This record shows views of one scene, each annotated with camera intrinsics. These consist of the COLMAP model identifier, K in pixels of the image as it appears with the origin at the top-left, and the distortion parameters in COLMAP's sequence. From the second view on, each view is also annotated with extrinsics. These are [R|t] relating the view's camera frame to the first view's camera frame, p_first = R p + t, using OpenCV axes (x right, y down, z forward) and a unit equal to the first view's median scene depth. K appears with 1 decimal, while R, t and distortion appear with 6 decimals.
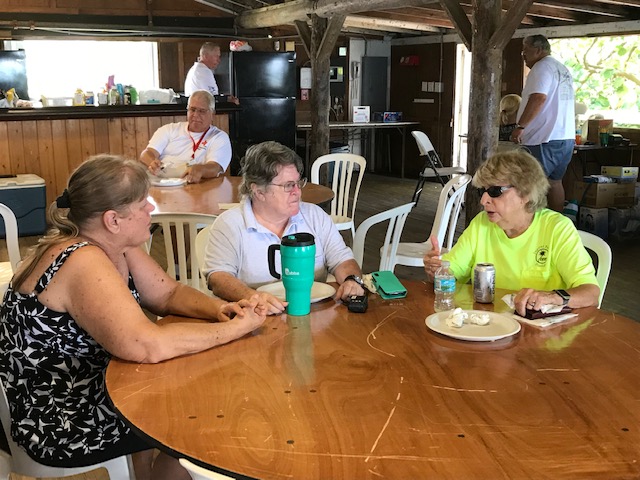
lens RADIAL K [[807.1, 0, 321.2], [0, 807.1, 241.2], [0, 0, 1]] dist [-0.008228, 0.000000]
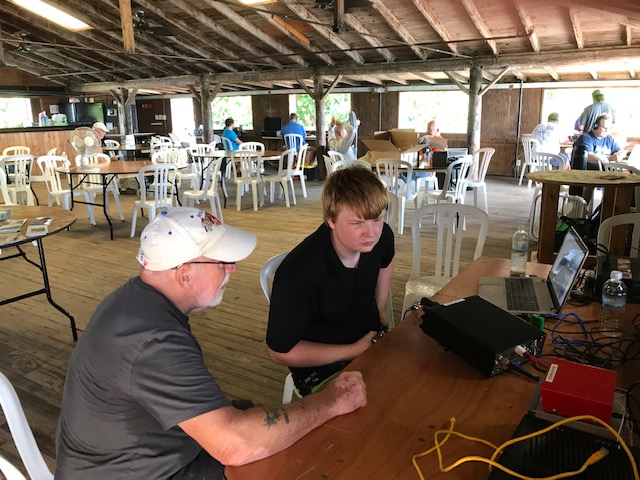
lens RADIAL K [[522.1, 0, 317.3], [0, 522.1, 239.1], [0, 0, 1]] dist [0.001971, -0.003640]
pose [[0.844890, -0.138926, 0.516585, -0.325813], [0.123159, 0.990264, 0.064883, 0.123126], [-0.520569, 0.008803, 0.853774, -0.559458]]
